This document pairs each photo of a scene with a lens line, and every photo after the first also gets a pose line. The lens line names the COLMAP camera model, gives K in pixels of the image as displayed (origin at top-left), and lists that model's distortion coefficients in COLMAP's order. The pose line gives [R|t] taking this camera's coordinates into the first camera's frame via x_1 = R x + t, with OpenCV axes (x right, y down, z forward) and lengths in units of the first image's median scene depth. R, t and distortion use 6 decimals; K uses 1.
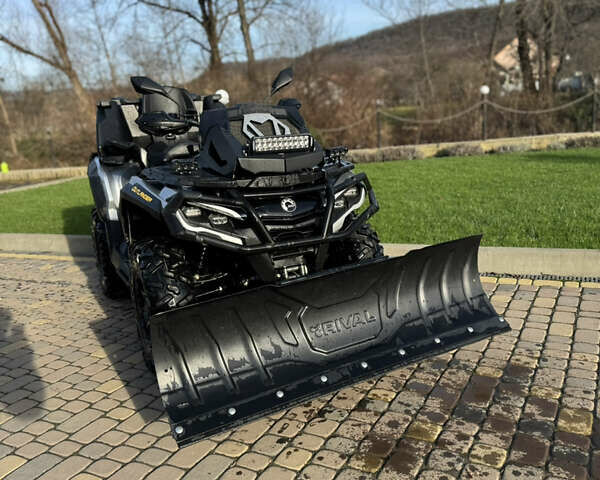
lens RADIAL K [[560.5, 0, 298.7], [0, 560.5, 237.6], [0, 0, 1]] dist [0.051936, 0.000000]
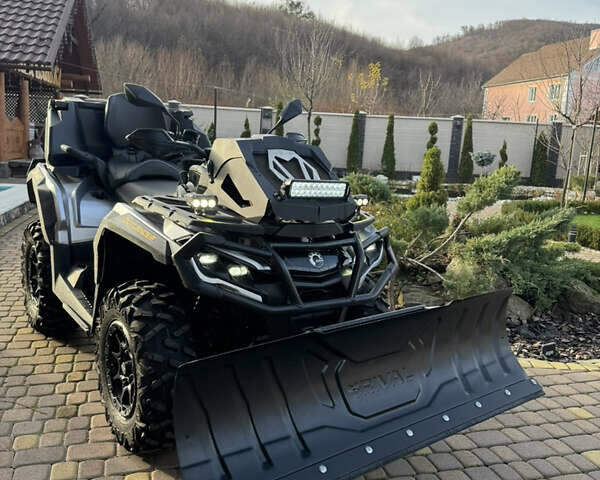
lens RADIAL K [[560.5, 0, 301.2], [0, 560.5, 243.4], [0, 0, 1]] dist [0.051936, 0.000000]
pose [[0.976494, 0.097193, 0.192387, -0.210195], [-0.092411, 0.995151, -0.033696, -0.051365], [-0.194729, 0.015125, 0.980740, 0.147987]]
